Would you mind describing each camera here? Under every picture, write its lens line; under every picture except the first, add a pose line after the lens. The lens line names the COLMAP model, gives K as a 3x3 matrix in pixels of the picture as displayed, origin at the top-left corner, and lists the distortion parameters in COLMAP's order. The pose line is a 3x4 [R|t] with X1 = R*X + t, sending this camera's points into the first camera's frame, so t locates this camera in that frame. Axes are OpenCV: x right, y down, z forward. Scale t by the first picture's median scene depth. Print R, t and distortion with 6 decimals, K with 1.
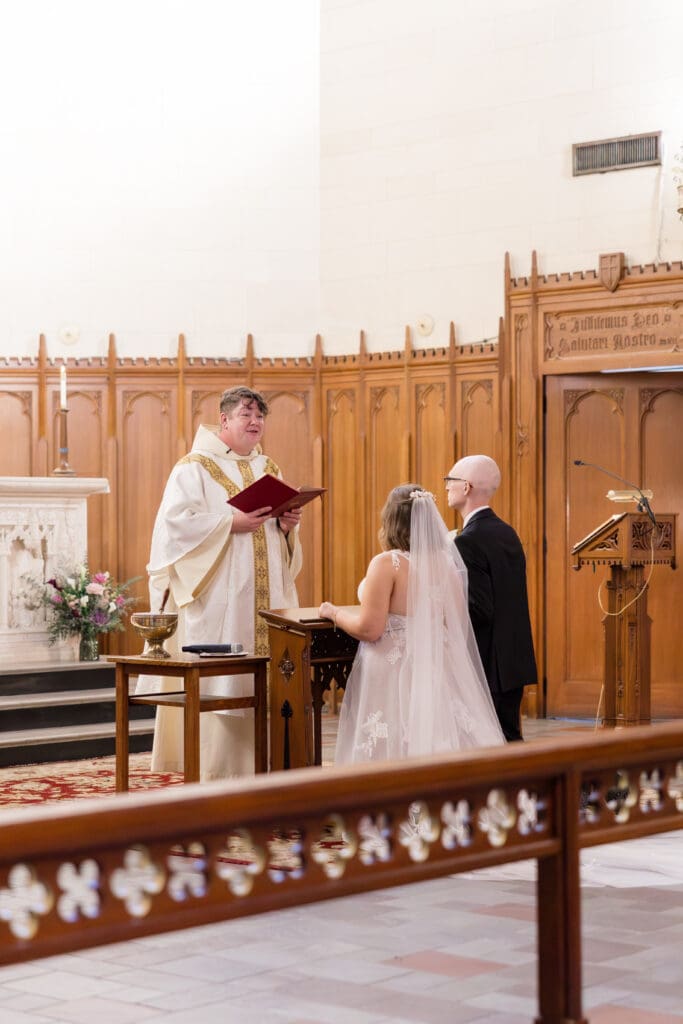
lens RADIAL K [[2144.4, 0, 341.5], [0, 2144.4, 512.0], [0, 0, 1]] dist [0.114904, 0.080064]
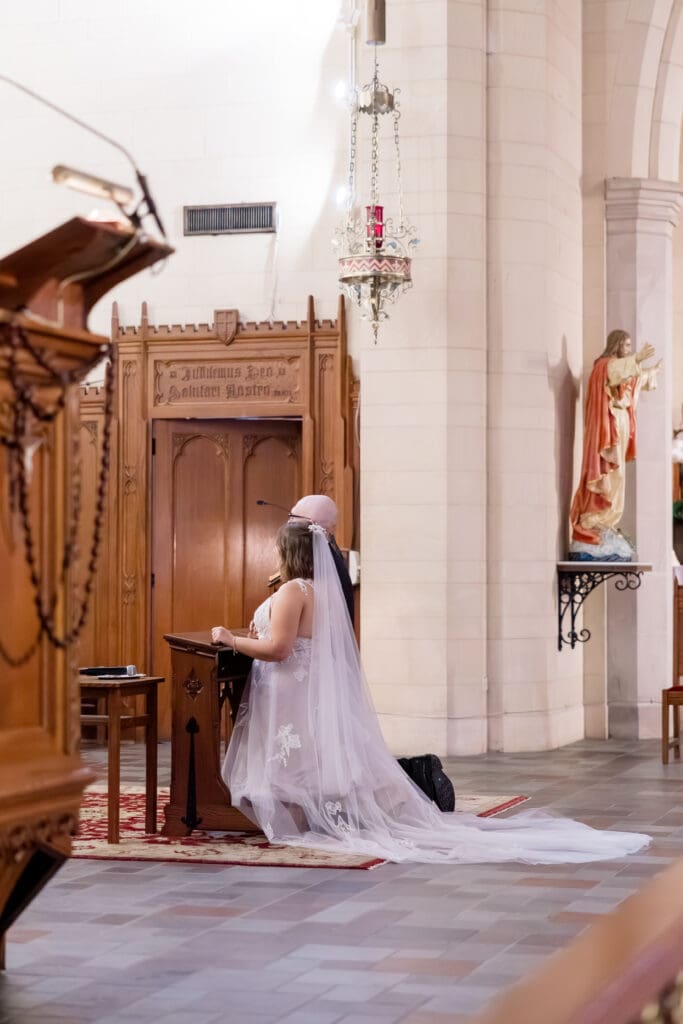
lens RADIAL K [[2144.4, 0, 341.5], [0, 2144.4, 512.0], [0, 0, 1]] dist [0.114904, 0.080064]
pose [[0.915729, 0.016646, 0.401452, -0.254732], [-0.009232, 0.999749, -0.020396, 0.003642], [-0.401690, 0.014971, 0.915653, -0.015646]]
